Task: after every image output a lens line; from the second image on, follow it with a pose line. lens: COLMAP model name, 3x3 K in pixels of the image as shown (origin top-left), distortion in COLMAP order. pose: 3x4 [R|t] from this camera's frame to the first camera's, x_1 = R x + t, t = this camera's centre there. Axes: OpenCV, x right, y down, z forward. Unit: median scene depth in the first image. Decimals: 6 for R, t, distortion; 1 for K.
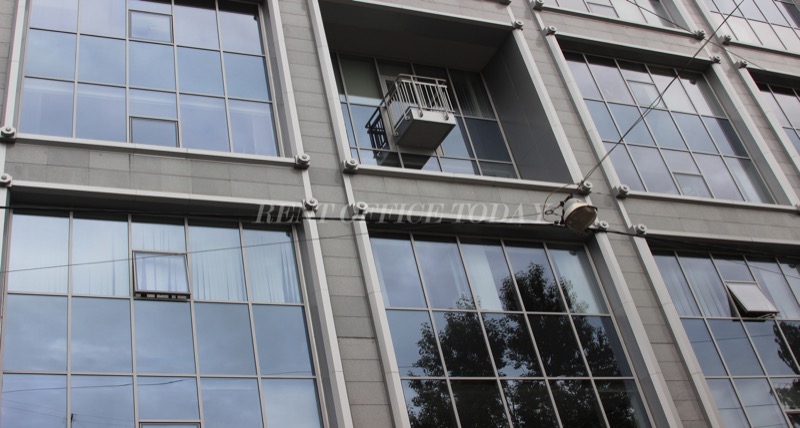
lens RADIAL K [[886.2, 0, 399.9], [0, 886.2, 167.0], [0, 0, 1]] dist [-0.004770, 0.004035]
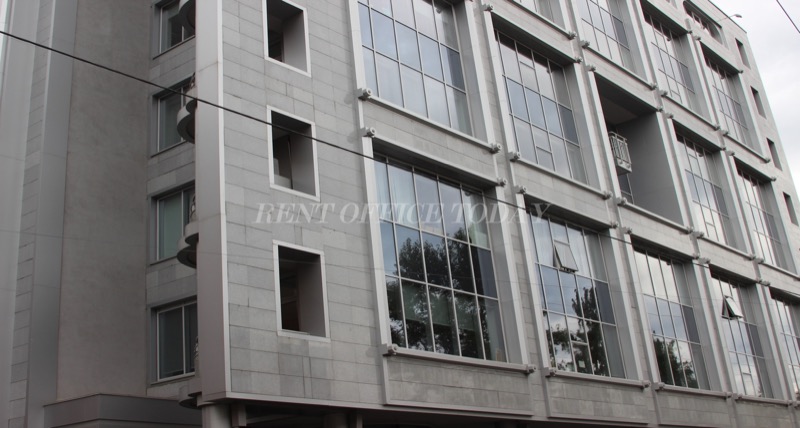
lens RADIAL K [[886.2, 0, 399.9], [0, 886.2, 167.0], [0, 0, 1]] dist [-0.004770, 0.004035]
pose [[0.904937, 0.256606, 0.339474, -0.241329], [-0.305044, 0.947382, 0.097036, -0.023099], [-0.296712, -0.191366, 0.935597, -0.109125]]
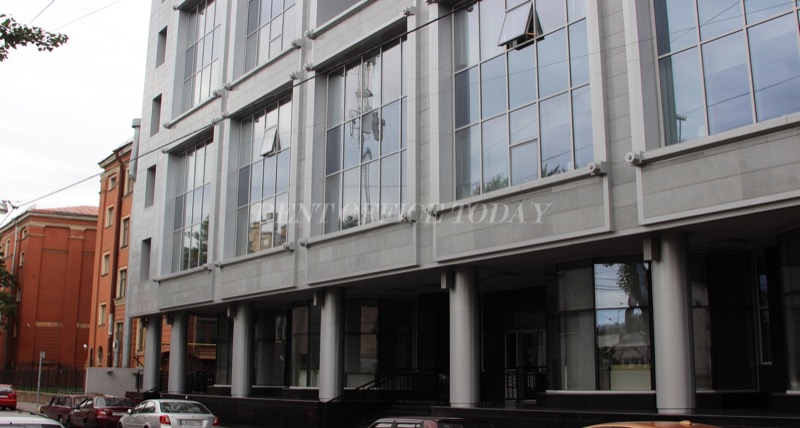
lens RADIAL K [[886.2, 0, 399.9], [0, 886.2, 167.0], [0, 0, 1]] dist [-0.004770, 0.004035]
pose [[0.209744, -0.045072, -0.976717, 1.170562], [0.540742, 0.837614, 0.077468, 0.121353], [0.814620, -0.544401, 0.200057, 0.557547]]
